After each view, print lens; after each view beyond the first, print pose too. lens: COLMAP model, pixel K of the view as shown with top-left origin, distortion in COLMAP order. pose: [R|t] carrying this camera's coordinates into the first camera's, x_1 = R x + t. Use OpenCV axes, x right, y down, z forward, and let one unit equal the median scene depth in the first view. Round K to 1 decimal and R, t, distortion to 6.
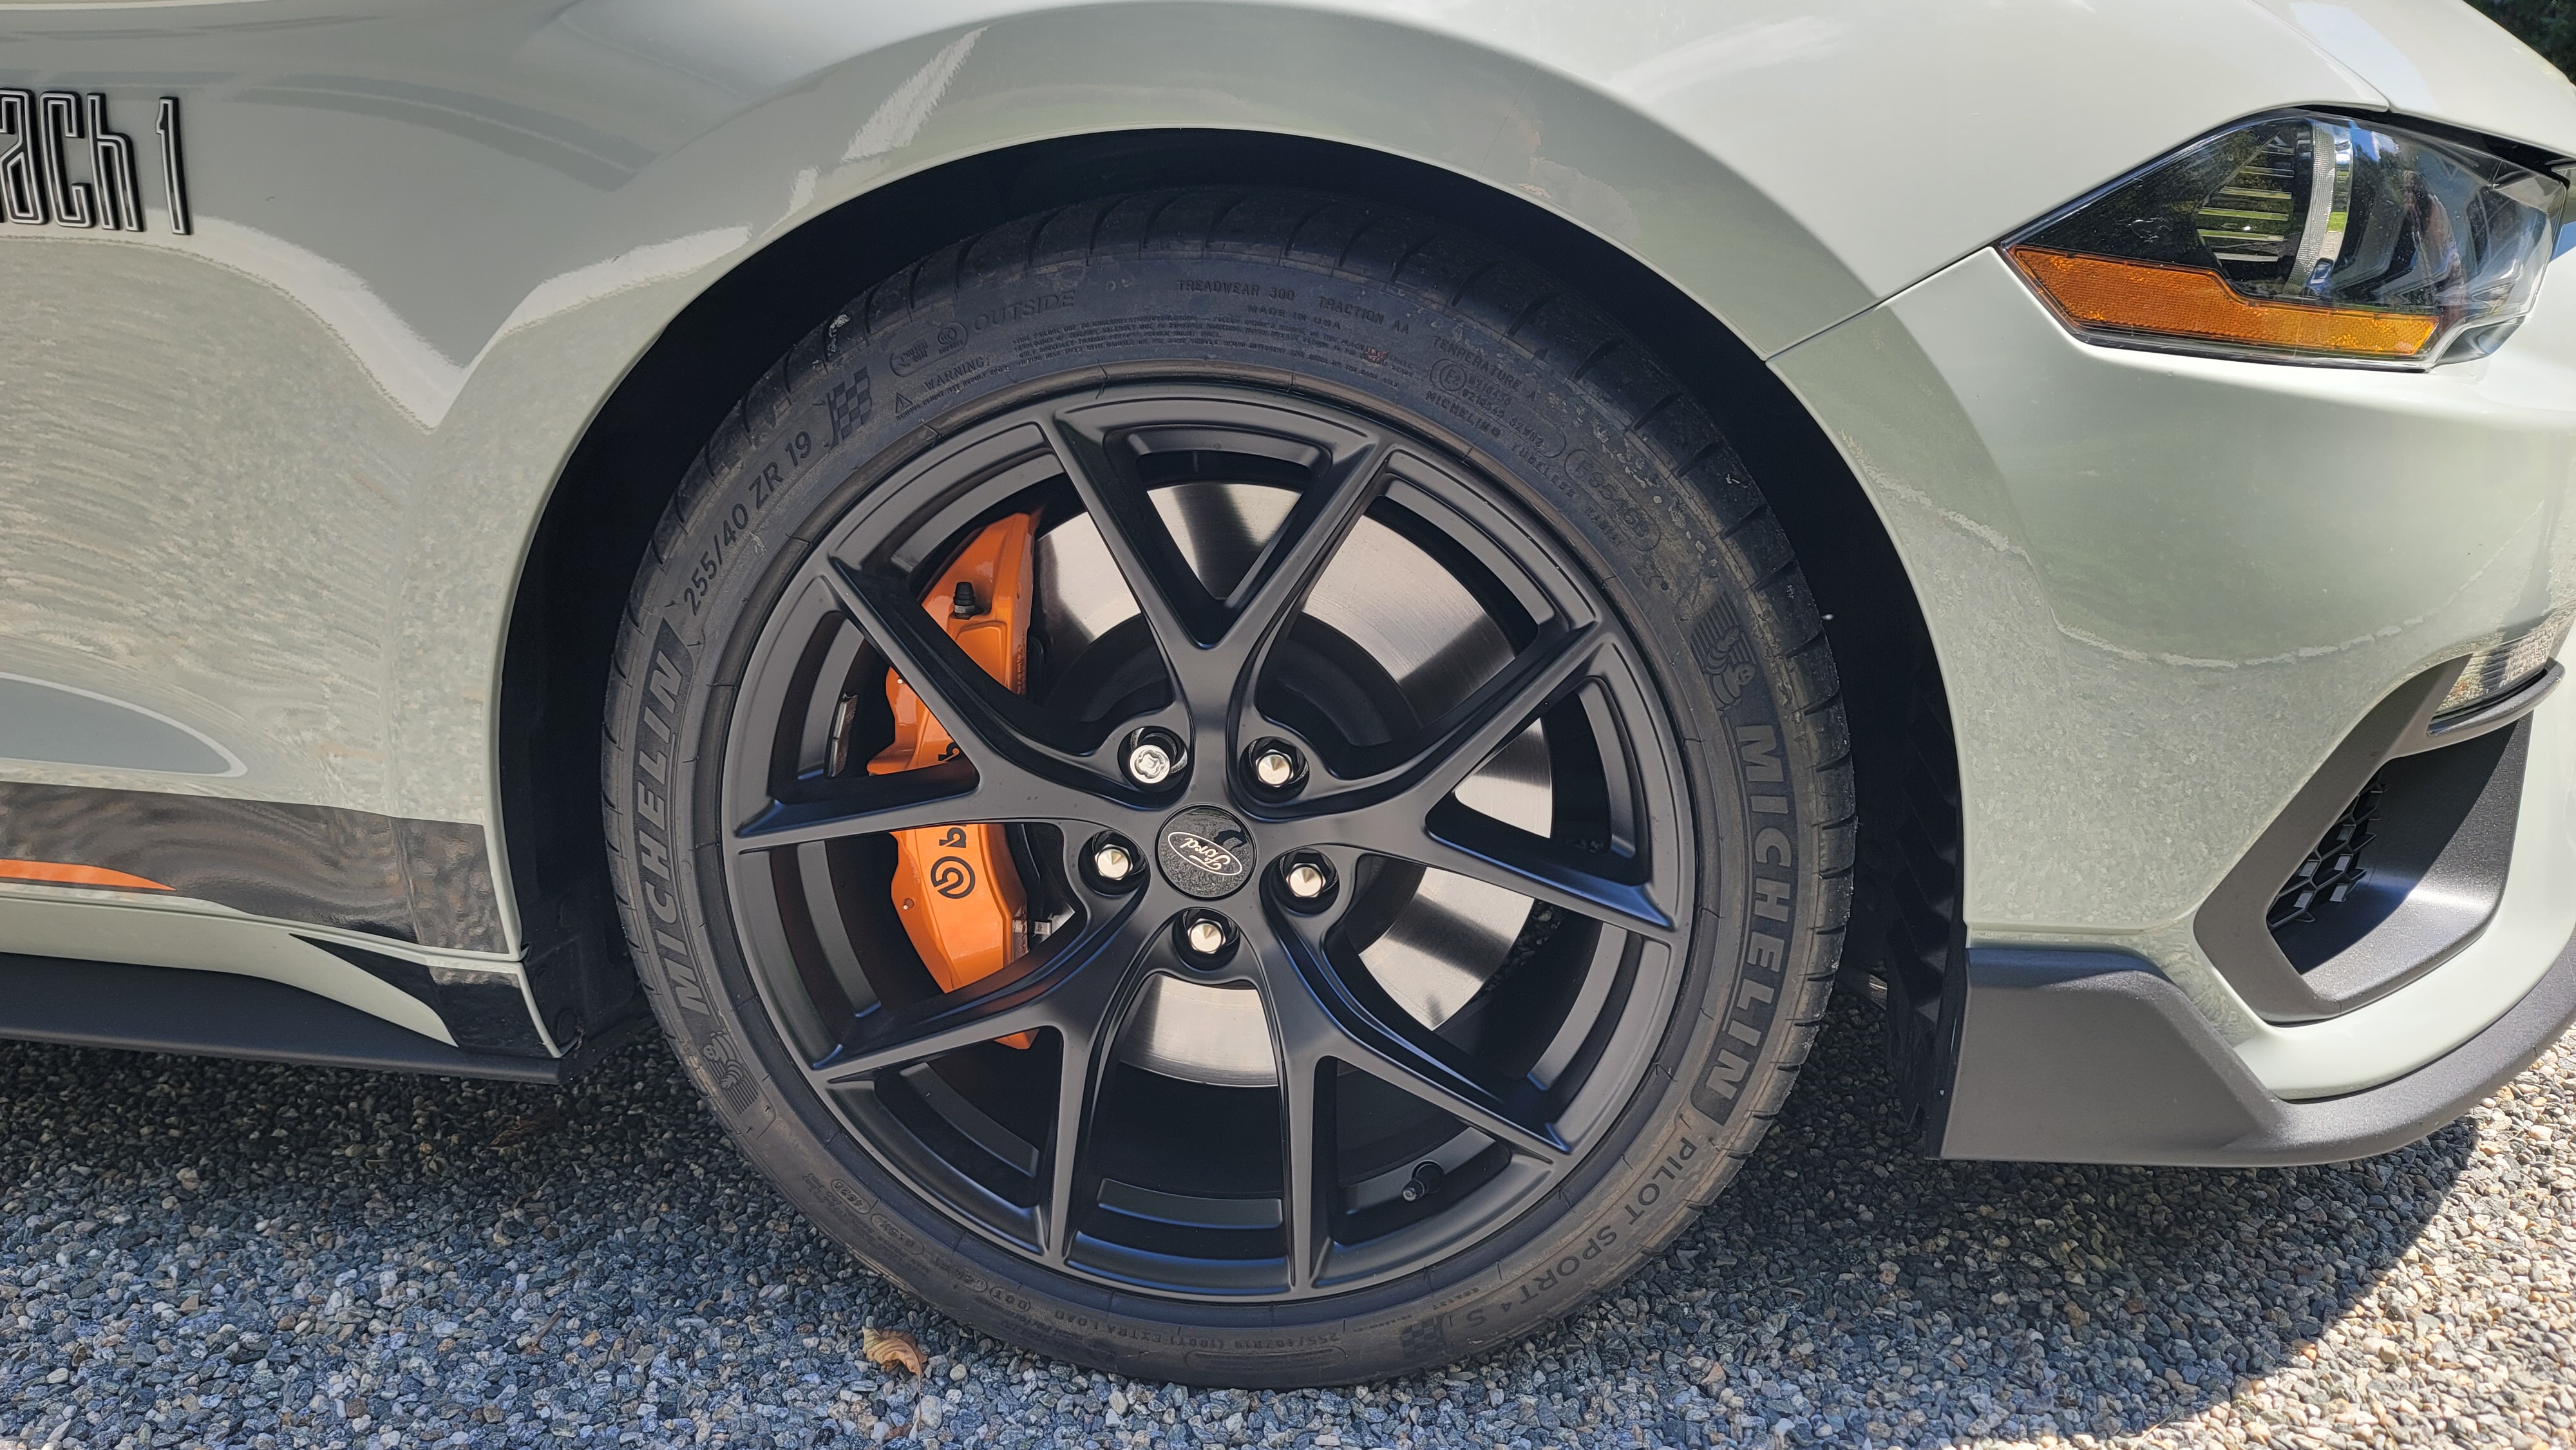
lens RADIAL K [[1896.1, 0, 1288.0], [0, 1896.1, 725.0], [0, 0, 1]] dist [0.004816, 0.000689]
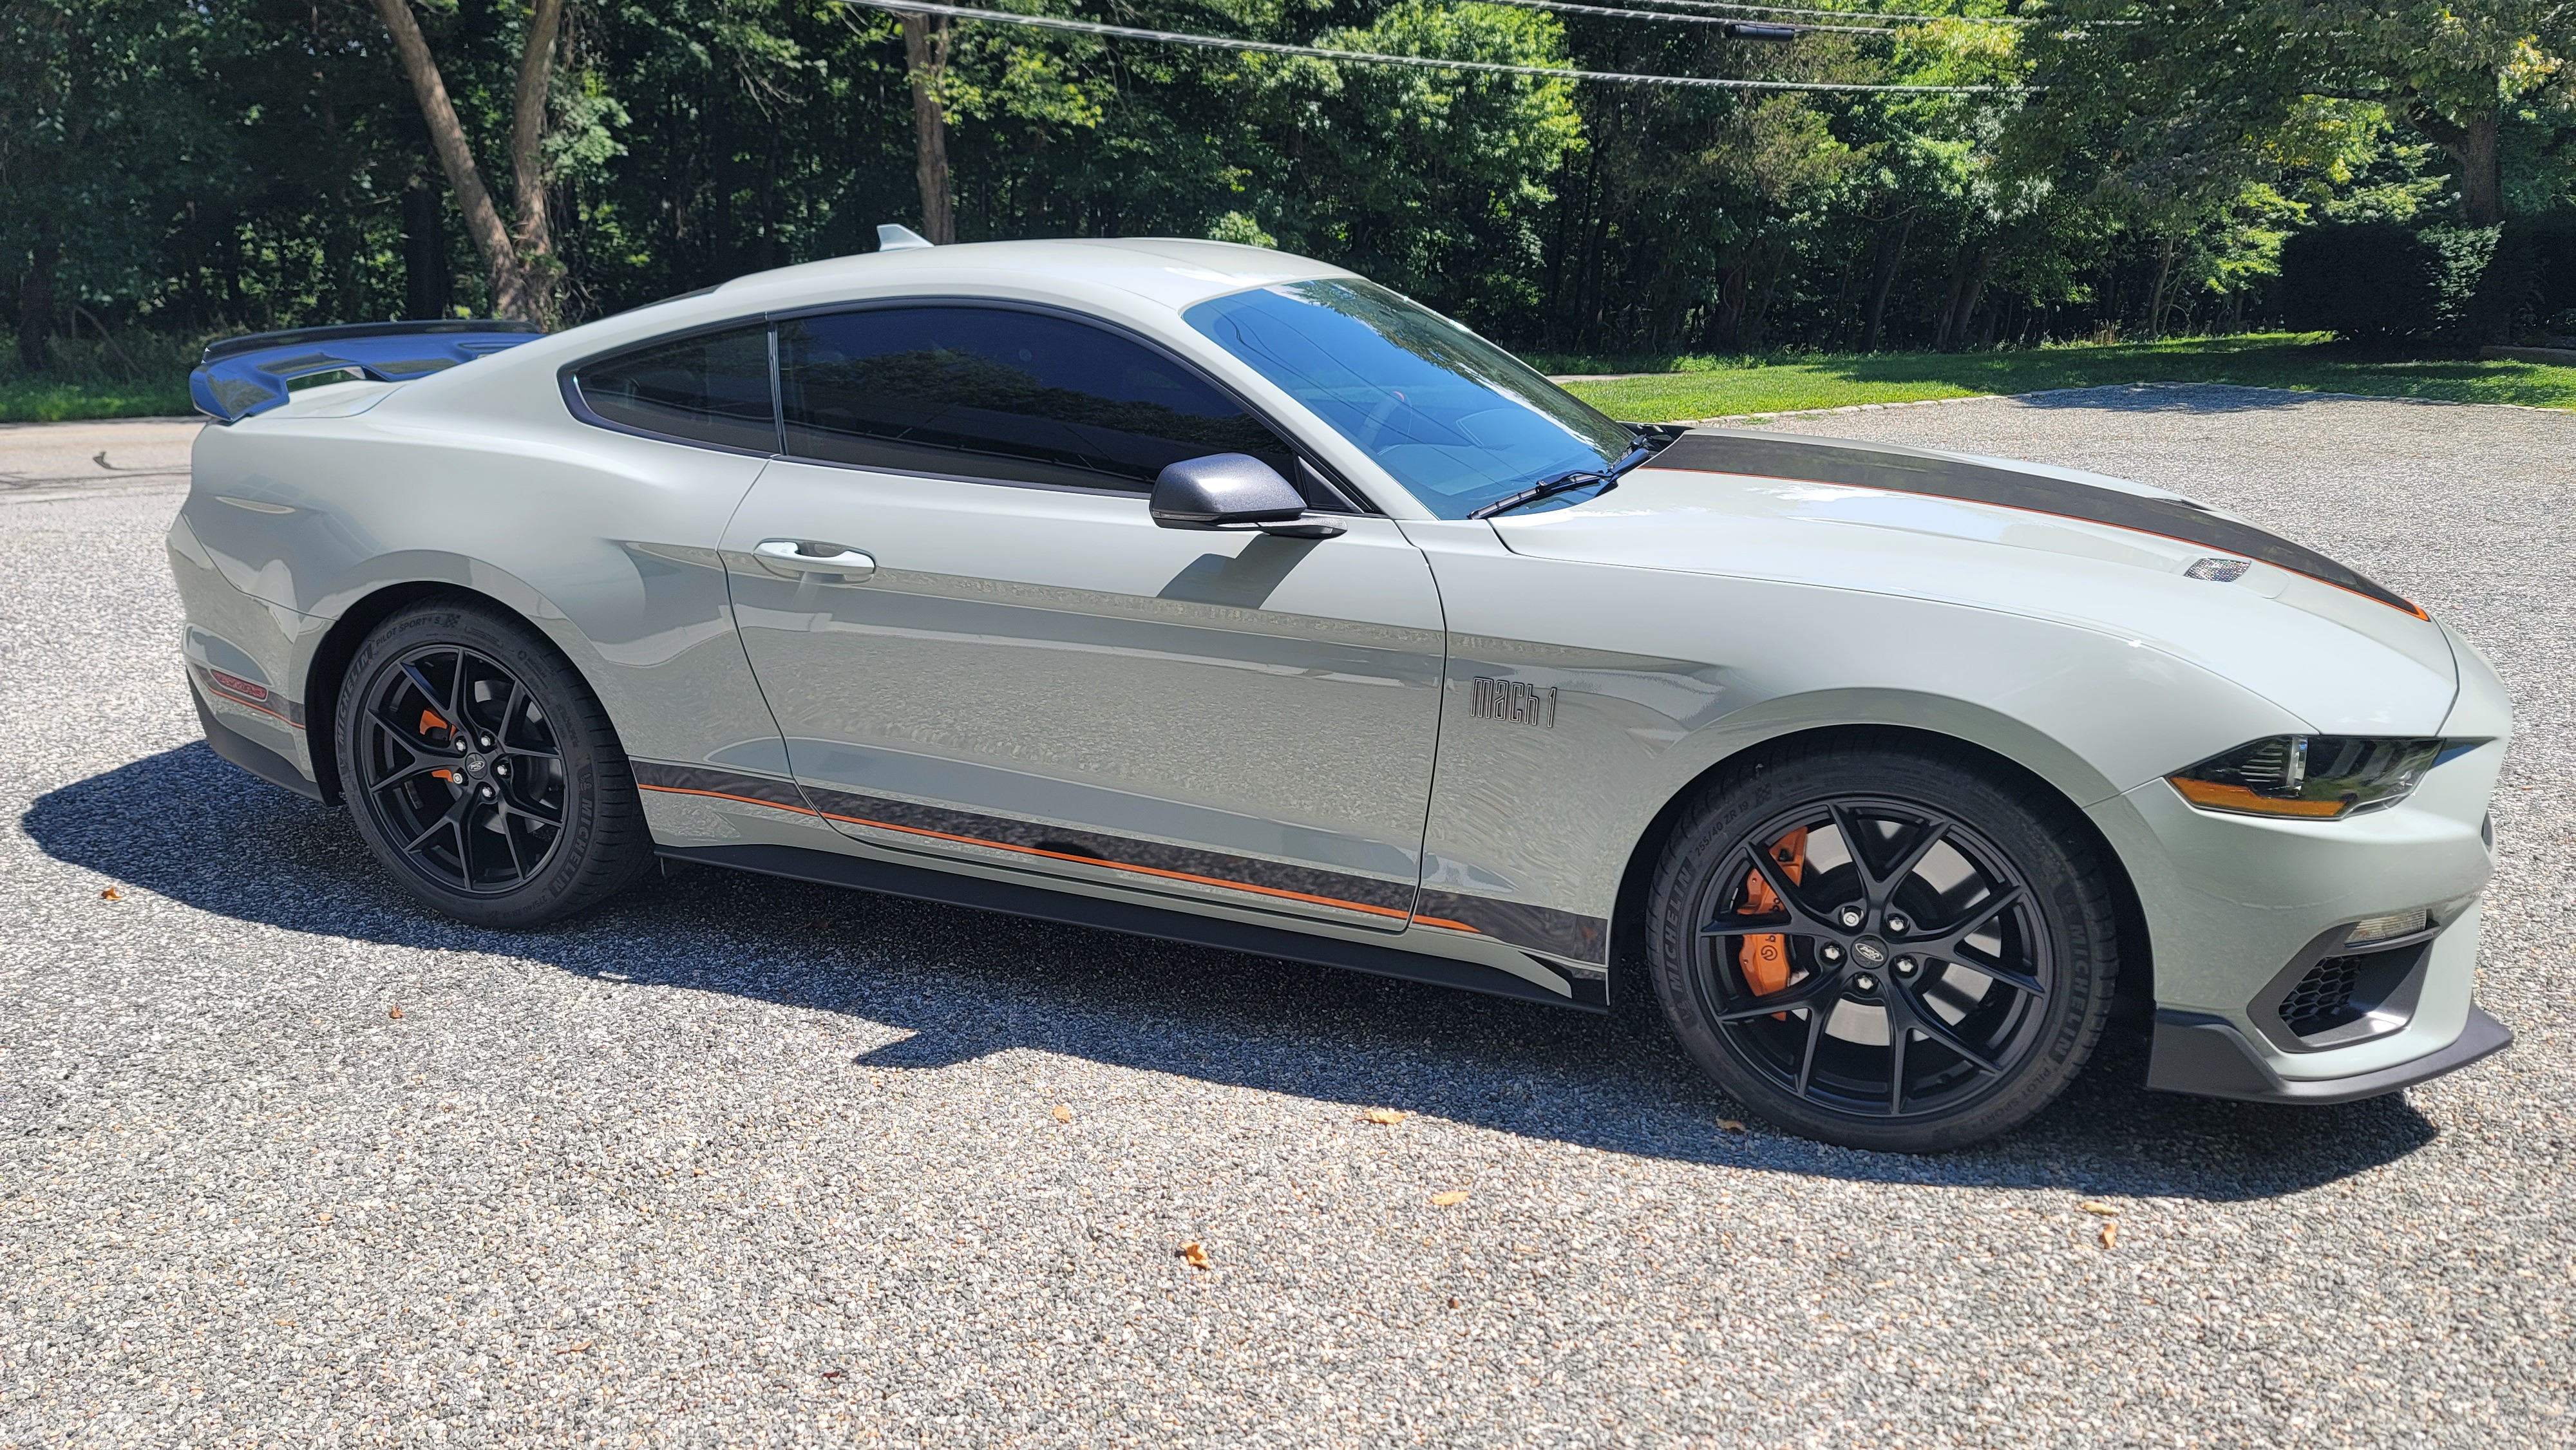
lens RADIAL K [[1769.4, 0, 1288.0], [0, 1769.4, 725.0], [0, 0, 1]] dist [0.032792, 0.002628]
pose [[0.968213, 0.058944, -0.243082, -0.265326], [-0.076489, 0.995054, -0.063376, -0.036424], [0.238144, 0.079955, 0.967933, -1.854550]]
